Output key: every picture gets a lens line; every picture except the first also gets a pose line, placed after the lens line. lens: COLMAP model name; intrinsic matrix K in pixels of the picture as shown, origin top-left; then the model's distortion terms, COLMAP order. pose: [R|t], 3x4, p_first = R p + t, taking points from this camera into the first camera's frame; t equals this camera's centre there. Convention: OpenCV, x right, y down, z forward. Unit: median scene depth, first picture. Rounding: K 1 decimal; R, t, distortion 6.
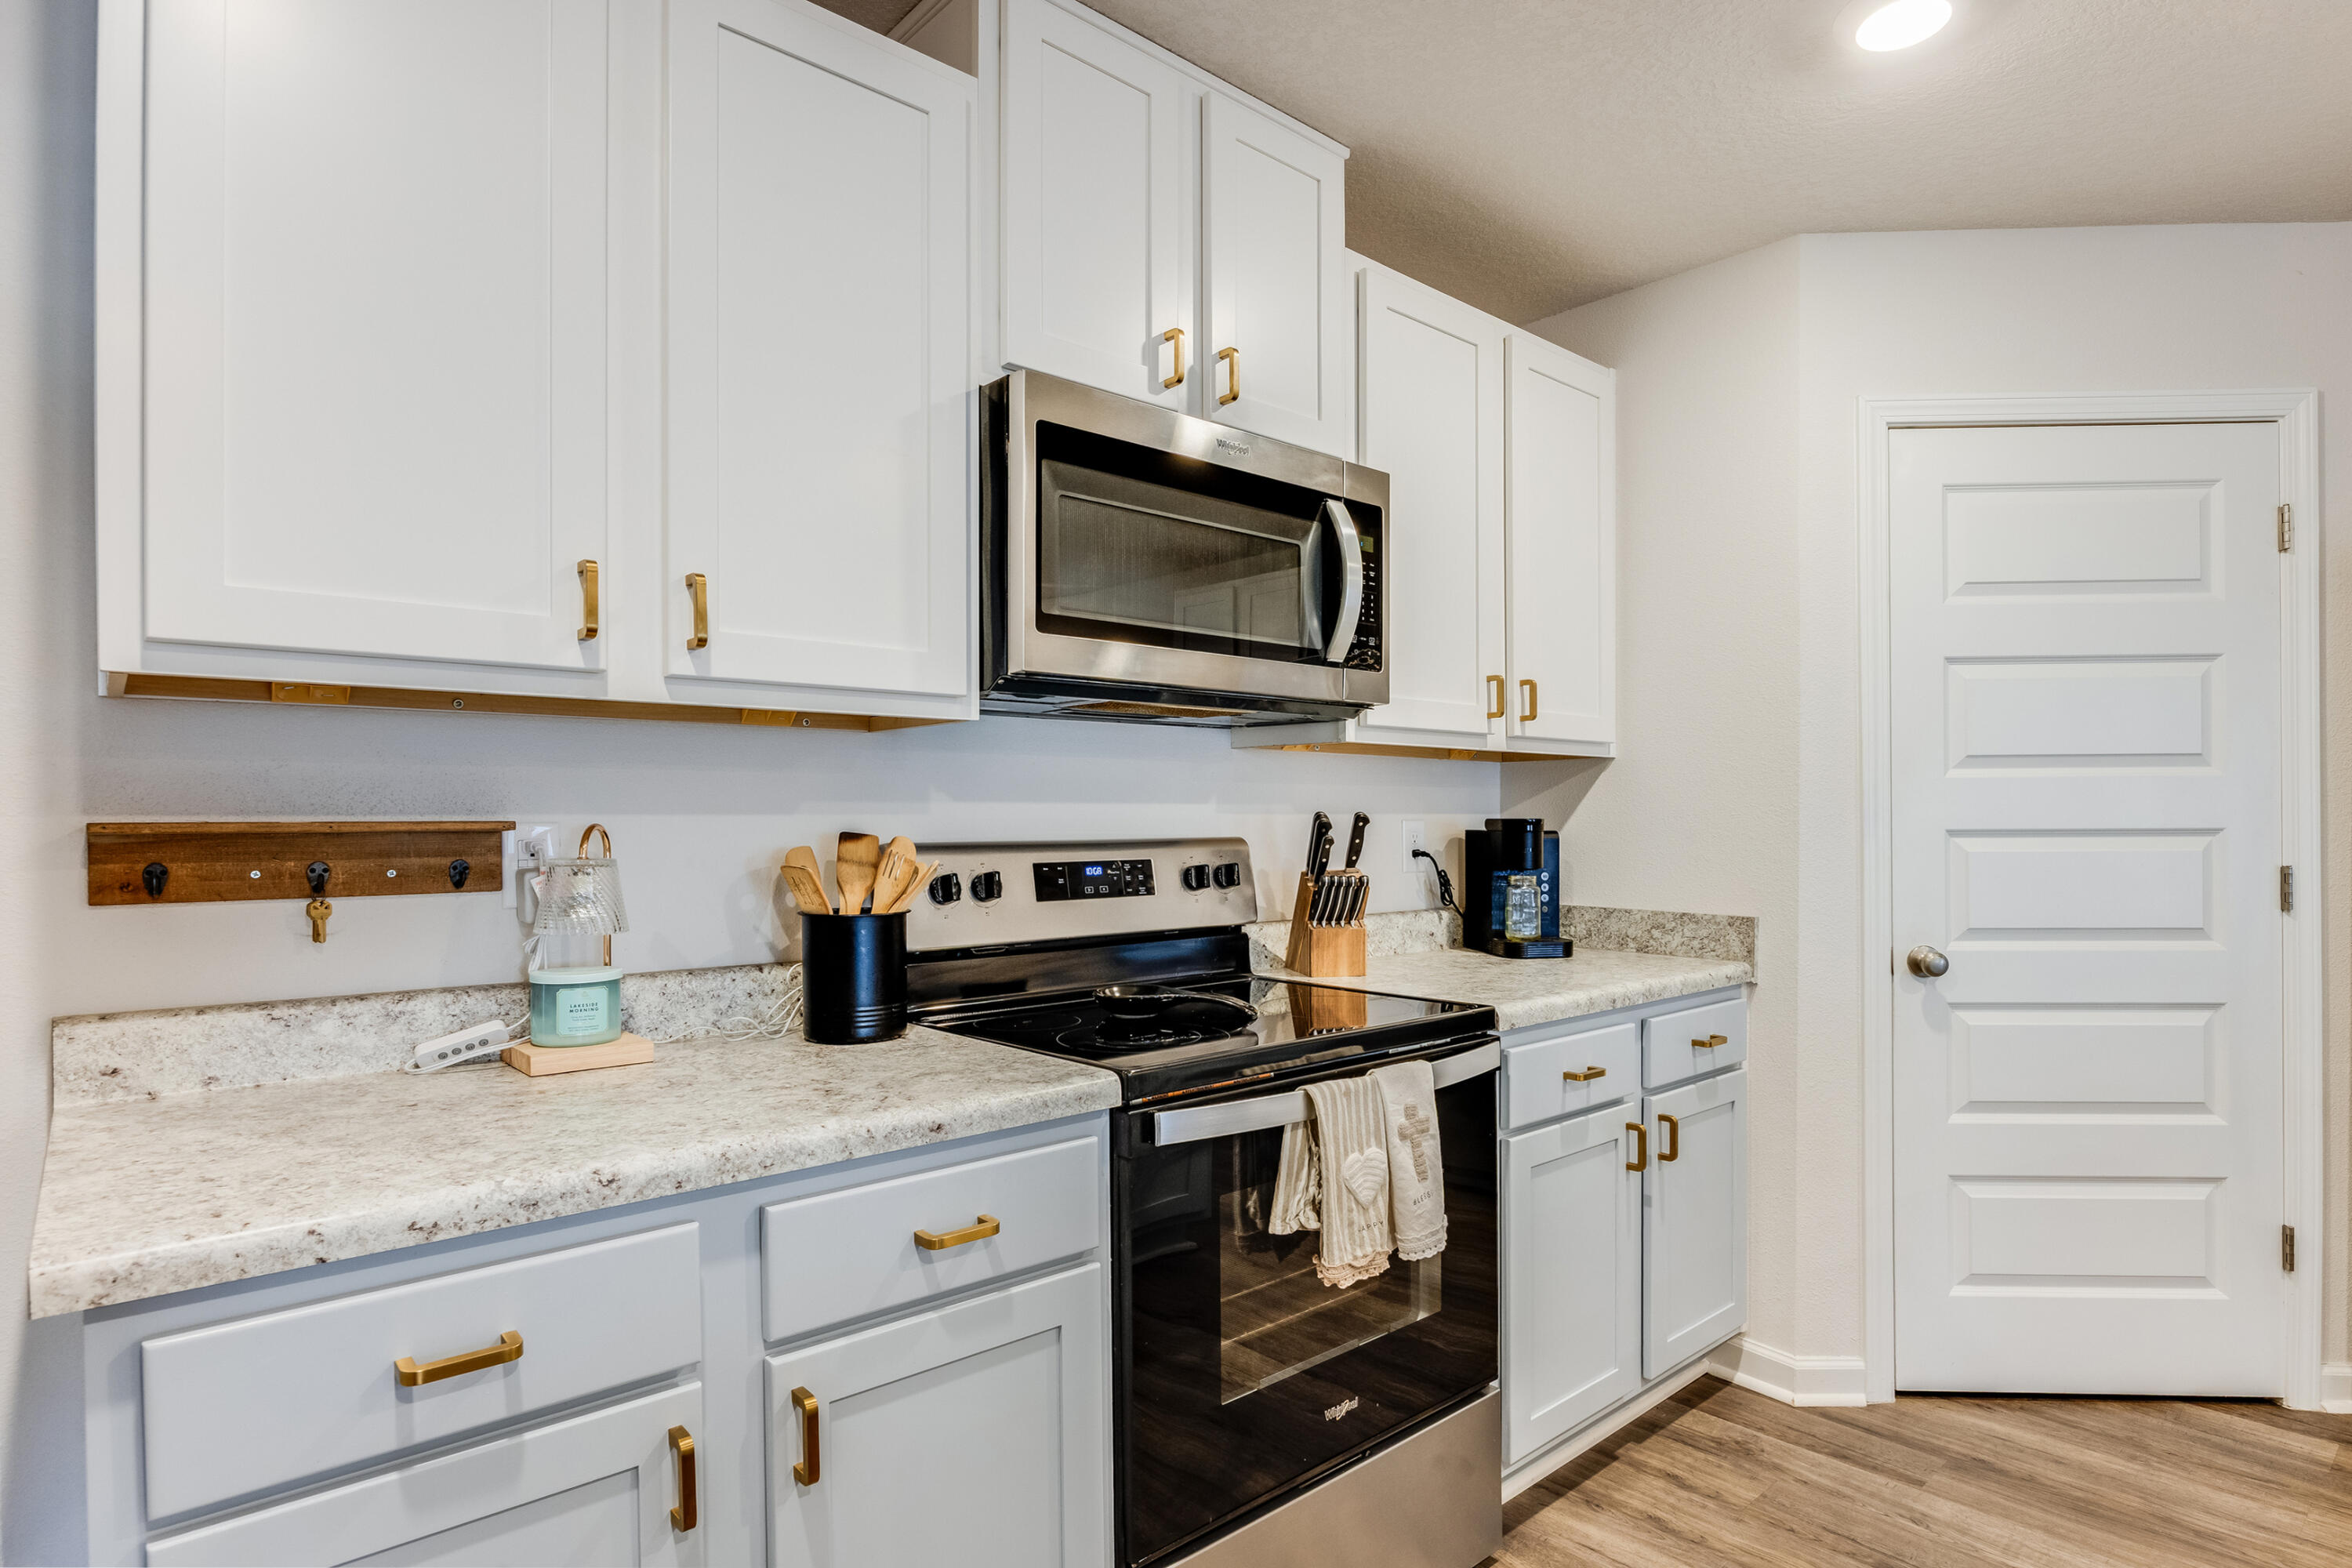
lens RADIAL K [[1231.2, 0, 1298.8], [0, 1231.2, 819.3], [0, 0, 1]] dist [-0.009795, 0.003093]
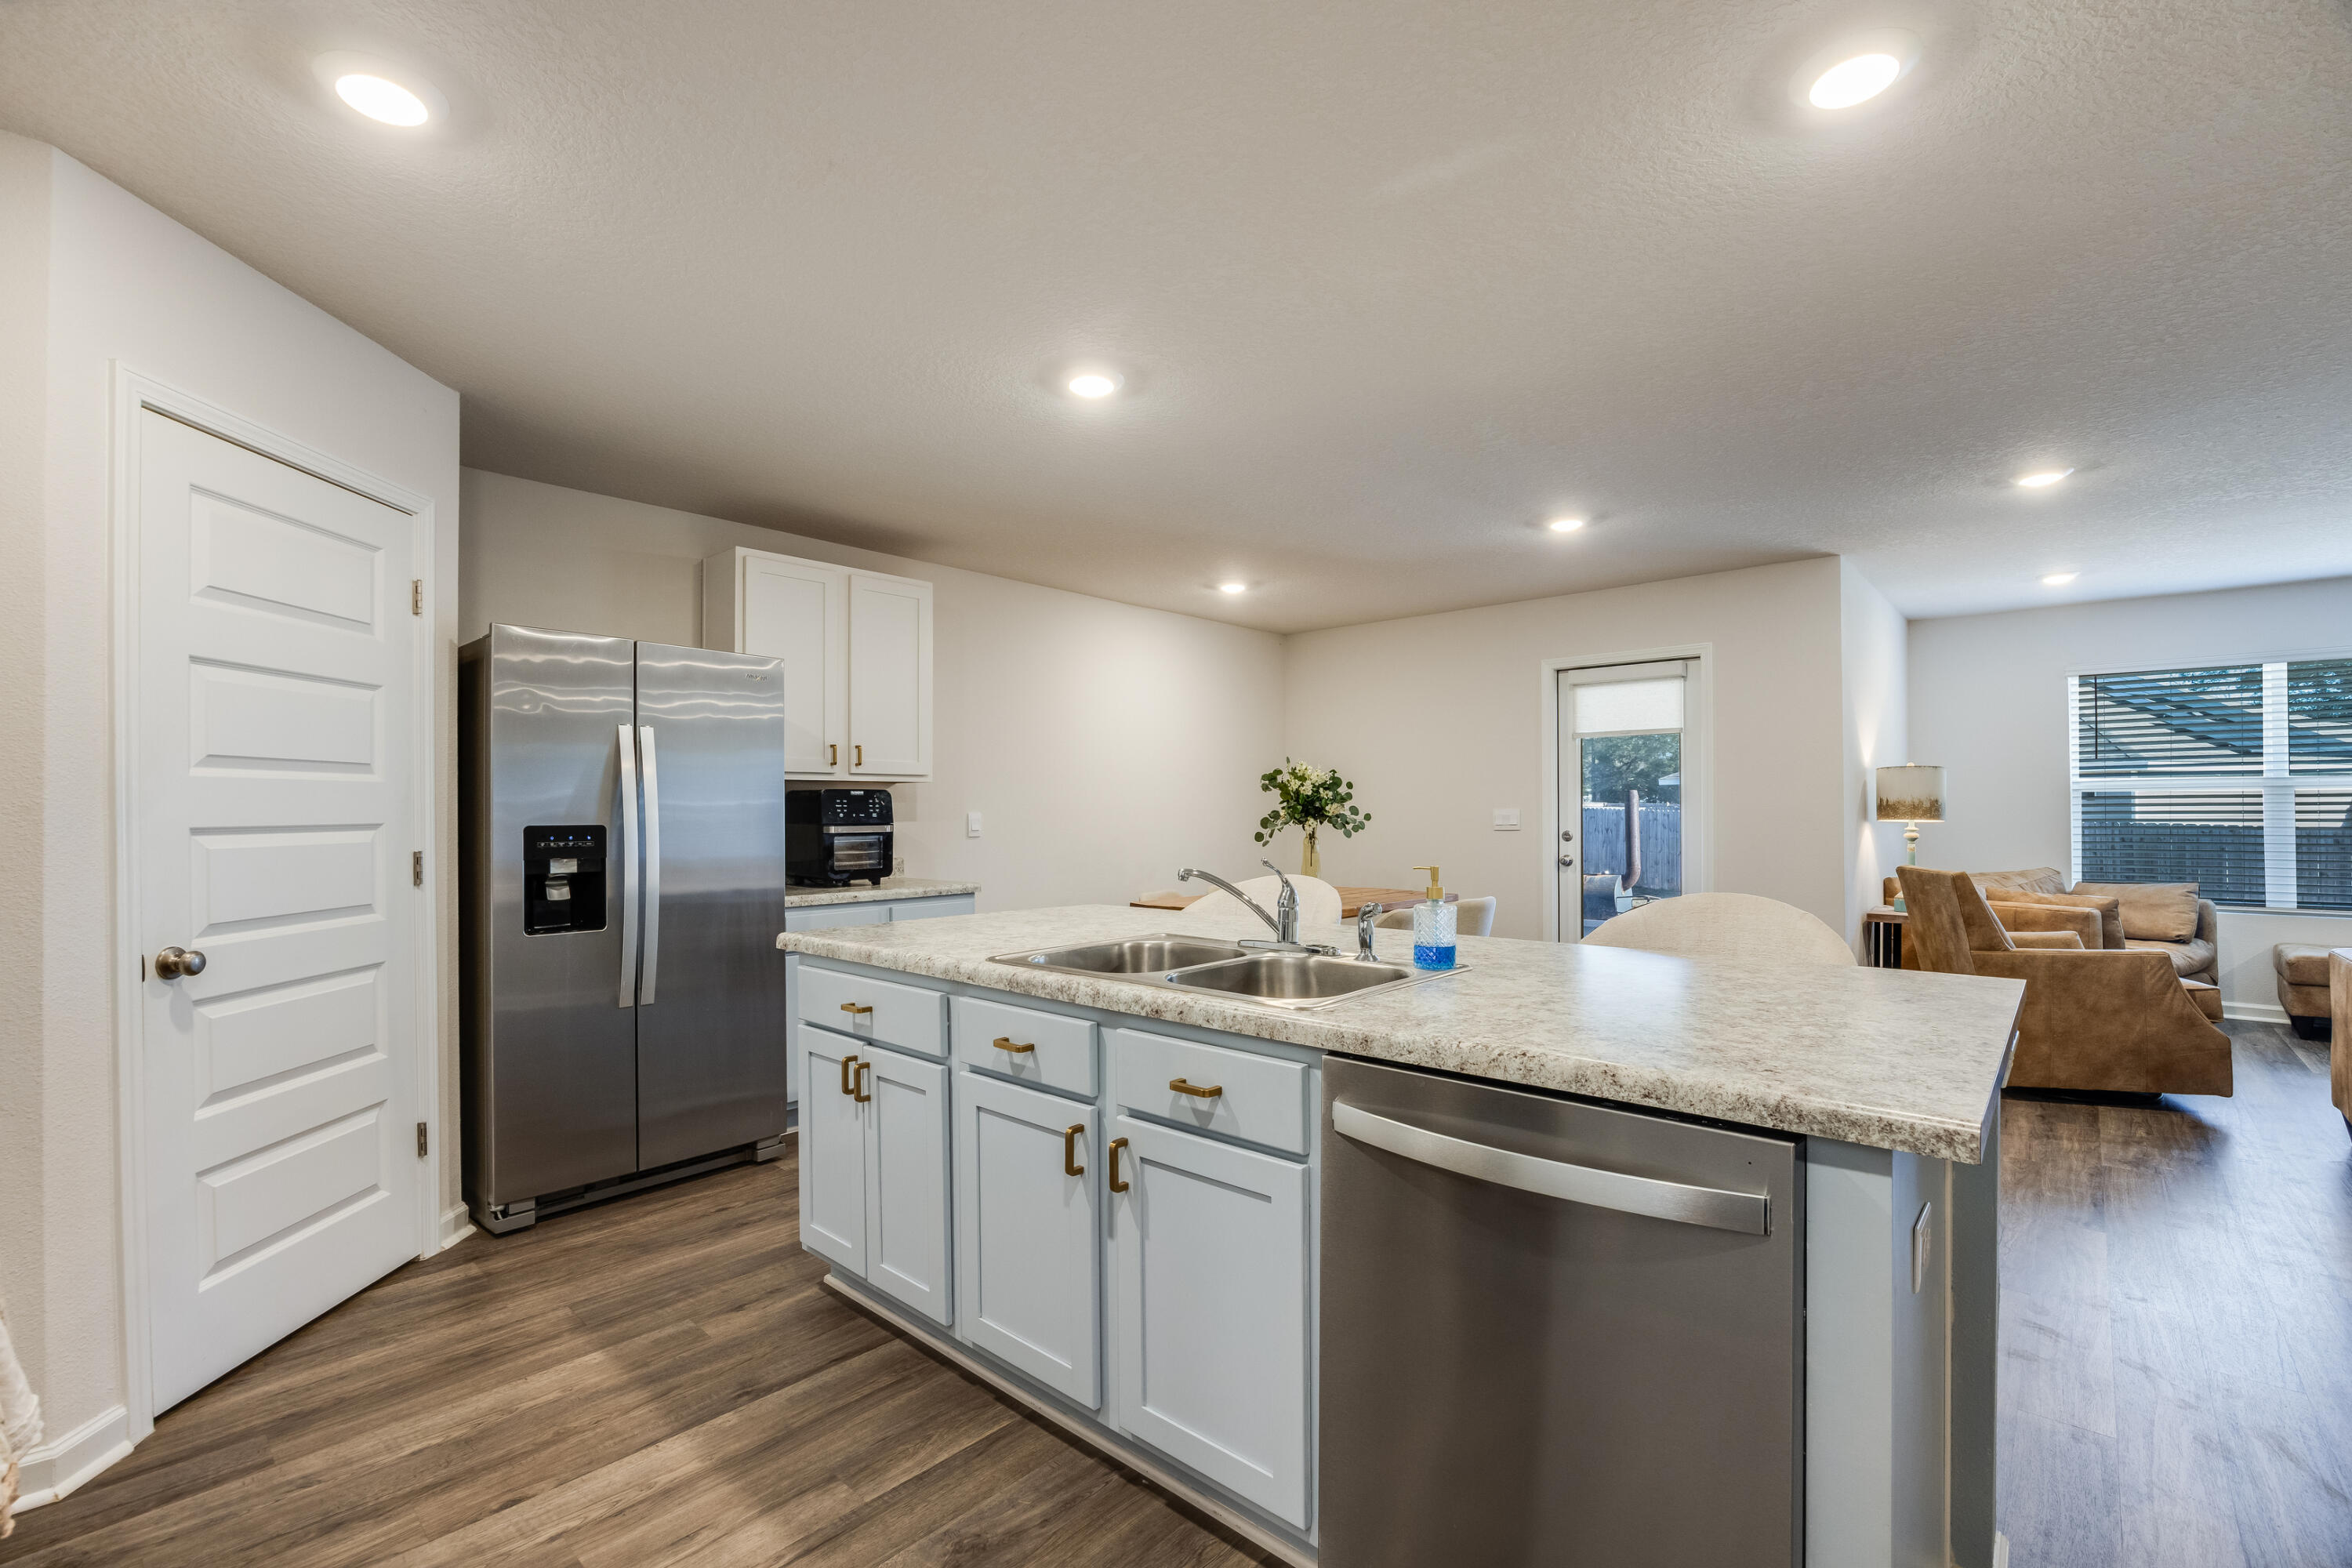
lens RADIAL K [[994.7, 0, 1152.4], [0, 994.7, 801.6], [0, 0, 1]] dist [-0.018425, 0.001331]
pose [[-0.033124, 0.011943, 0.999380, -0.348408], [0.008089, 0.999899, -0.011681, 0.003322], [-0.999419, 0.007697, -0.033218, 0.289934]]
